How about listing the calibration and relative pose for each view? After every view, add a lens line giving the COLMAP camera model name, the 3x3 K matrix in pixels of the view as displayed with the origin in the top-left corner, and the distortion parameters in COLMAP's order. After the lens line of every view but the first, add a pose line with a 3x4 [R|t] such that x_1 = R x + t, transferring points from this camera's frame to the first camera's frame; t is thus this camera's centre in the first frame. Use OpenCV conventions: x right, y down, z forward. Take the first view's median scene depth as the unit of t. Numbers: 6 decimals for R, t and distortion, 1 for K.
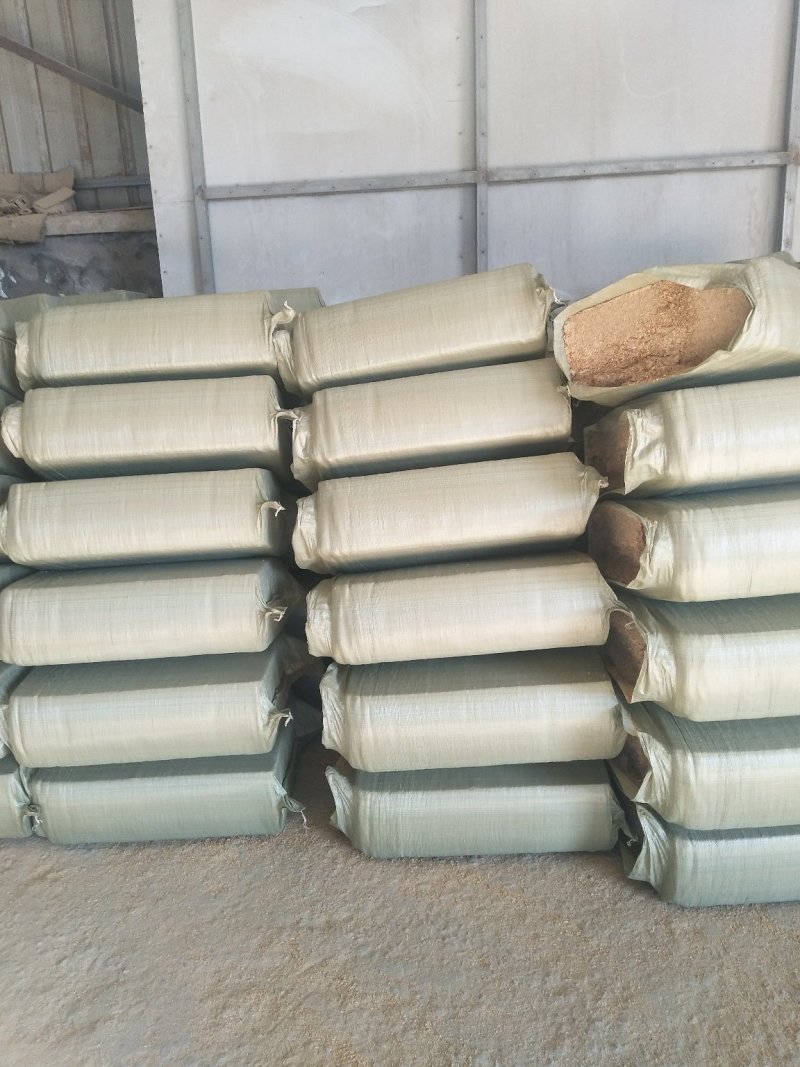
lens RADIAL K [[804.3, 0, 401.4], [0, 804.3, 527.3], [0, 0, 1]] dist [0.099255, -0.147396]
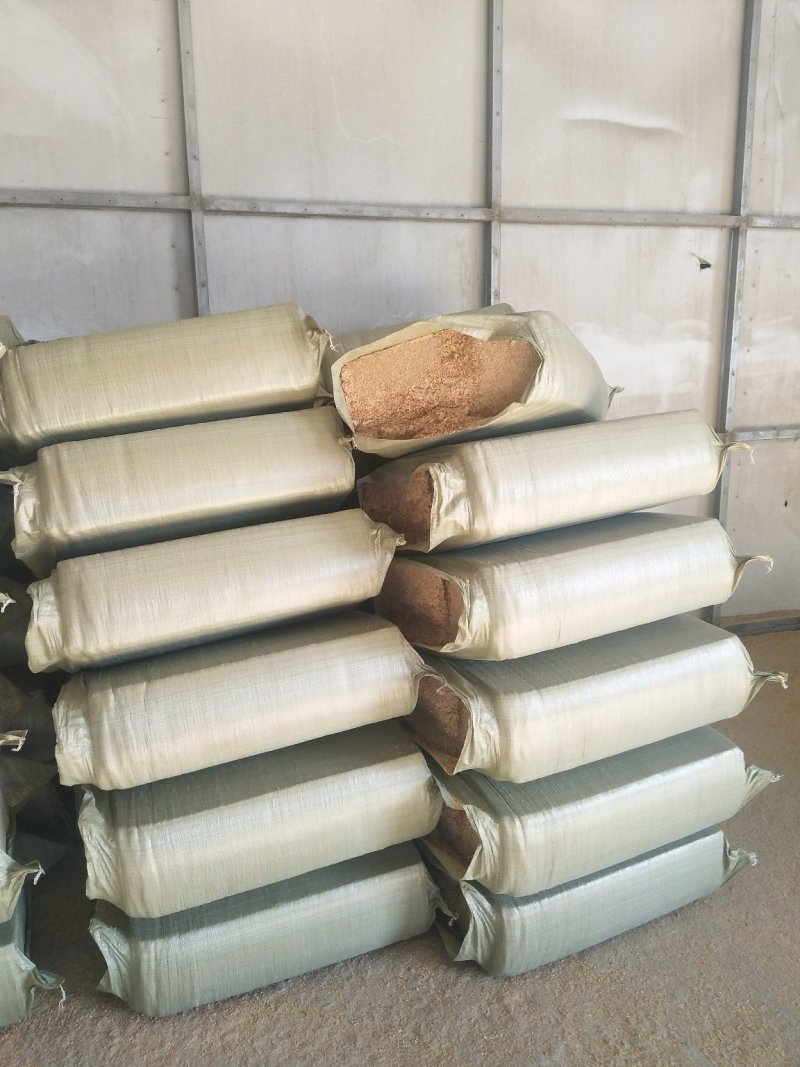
lens RADIAL K [[804.3, 0, 401.4], [0, 804.3, 527.3], [0, 0, 1]] dist [0.099255, -0.147396]
pose [[0.914046, -0.064384, 0.400468, -0.115976], [0.080100, 0.996530, -0.022611, -0.046829], [-0.397623, 0.052745, 0.916032, 0.140216]]
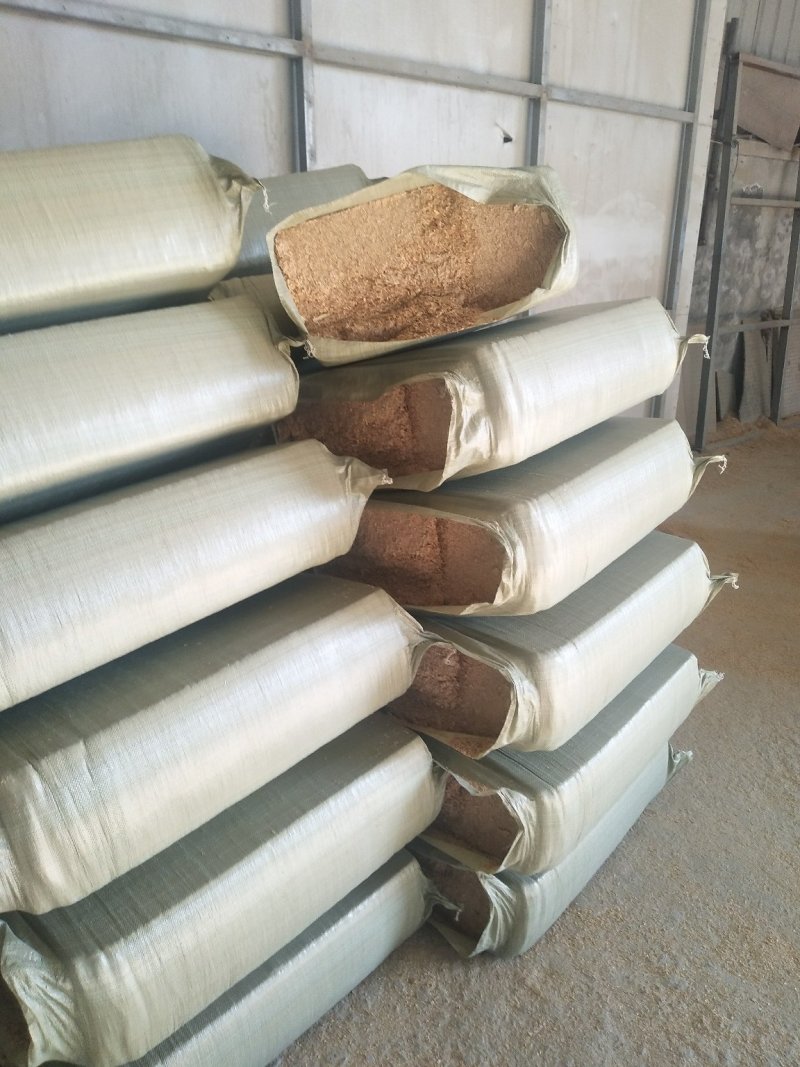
lens RADIAL K [[804.3, 0, 401.4], [0, 804.3, 527.3], [0, 0, 1]] dist [0.099255, -0.147396]
pose [[0.659522, -0.213928, 0.720600, -0.246521], [0.149707, 0.976824, 0.152977, -0.113315], [-0.736626, 0.006987, 0.676264, 0.491072]]
